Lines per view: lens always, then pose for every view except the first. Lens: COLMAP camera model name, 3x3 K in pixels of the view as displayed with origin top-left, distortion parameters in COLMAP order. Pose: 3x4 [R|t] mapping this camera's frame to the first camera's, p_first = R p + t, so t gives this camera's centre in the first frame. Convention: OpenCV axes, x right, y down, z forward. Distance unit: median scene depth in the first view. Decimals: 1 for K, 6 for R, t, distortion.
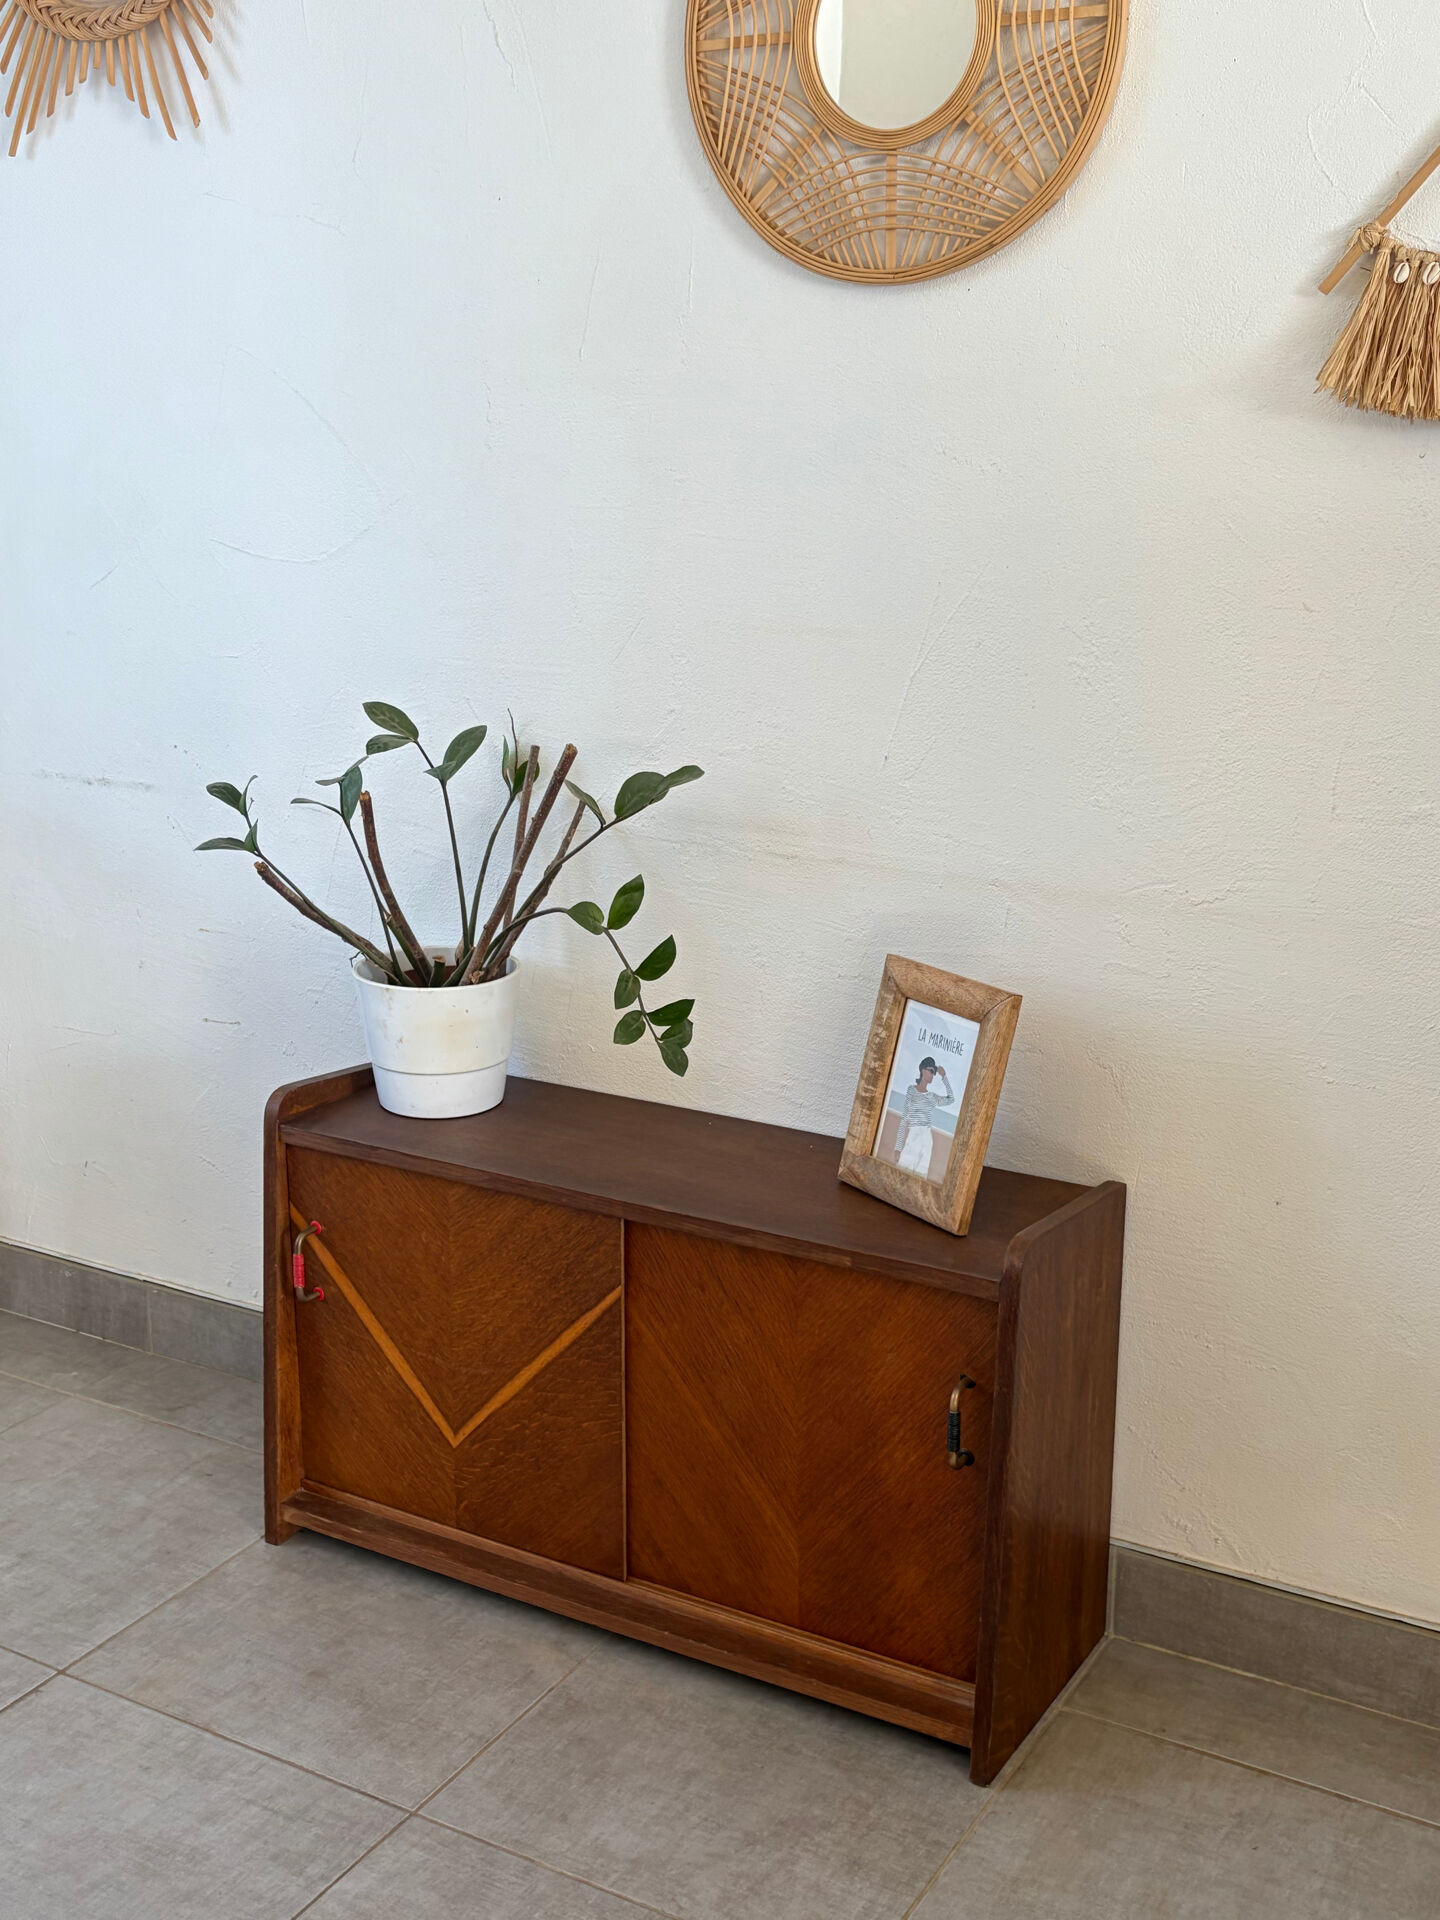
lens RADIAL K [[2185.7, 0, 717.9], [0, 2185.7, 970.3], [0, 0, 1]] dist [0.134450, -0.400939]
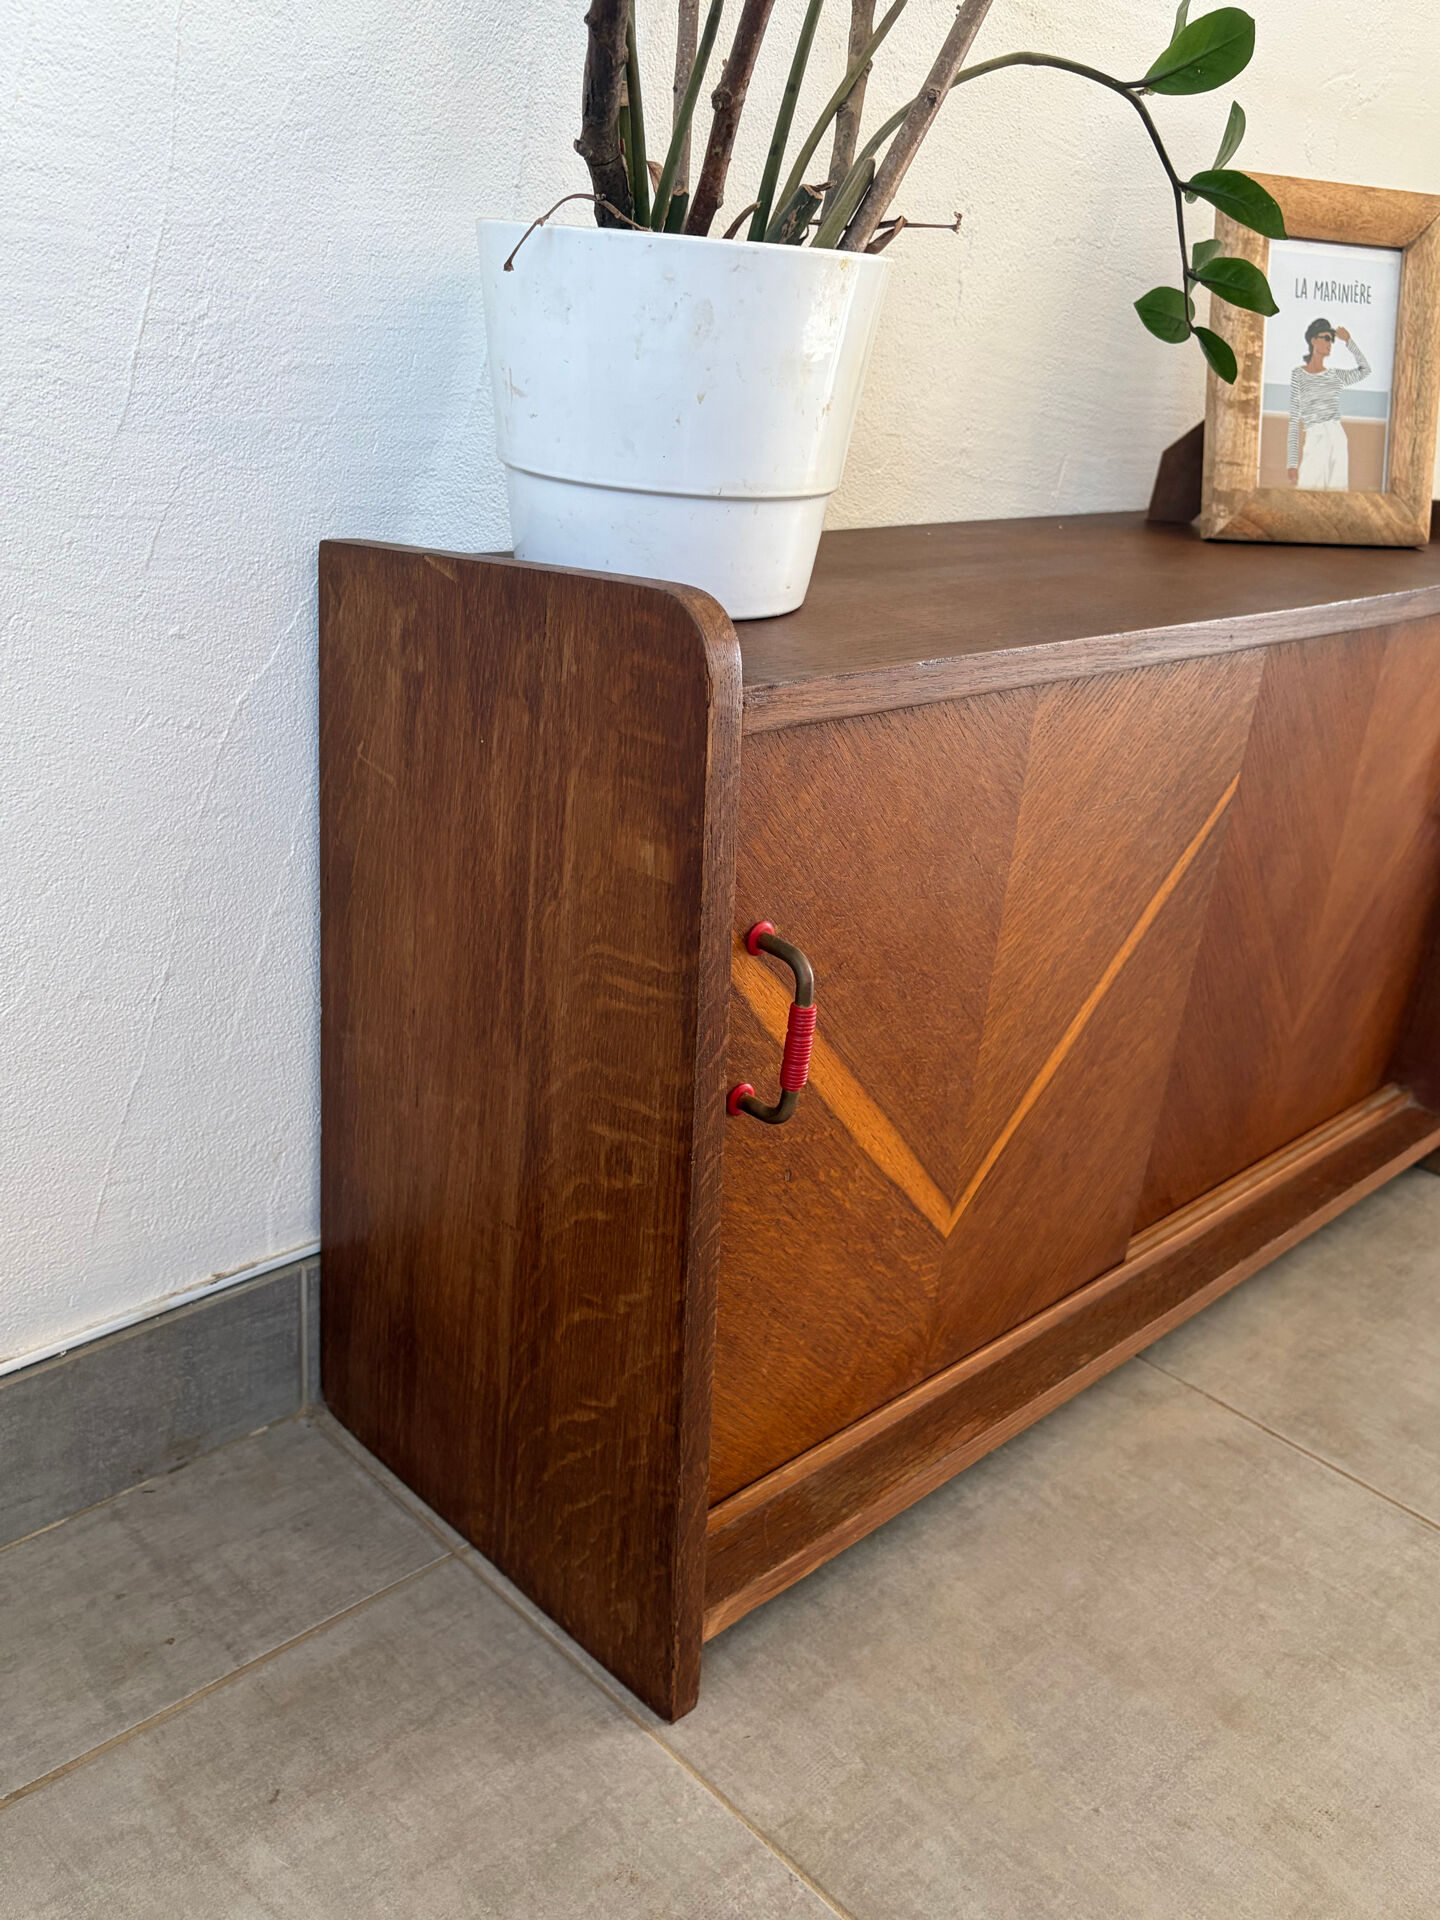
lens RADIAL K [[1685.1, 0, 718.5], [0, 1685.1, 955.2], [0, 0, 1]] dist [0.028805, -0.001095]
pose [[0.259305, -0.349165, 0.900469, -0.495308], [0.166408, 0.934569, 0.314467, 0.026112], [-0.951351, 0.068302, 0.300442, 0.994855]]
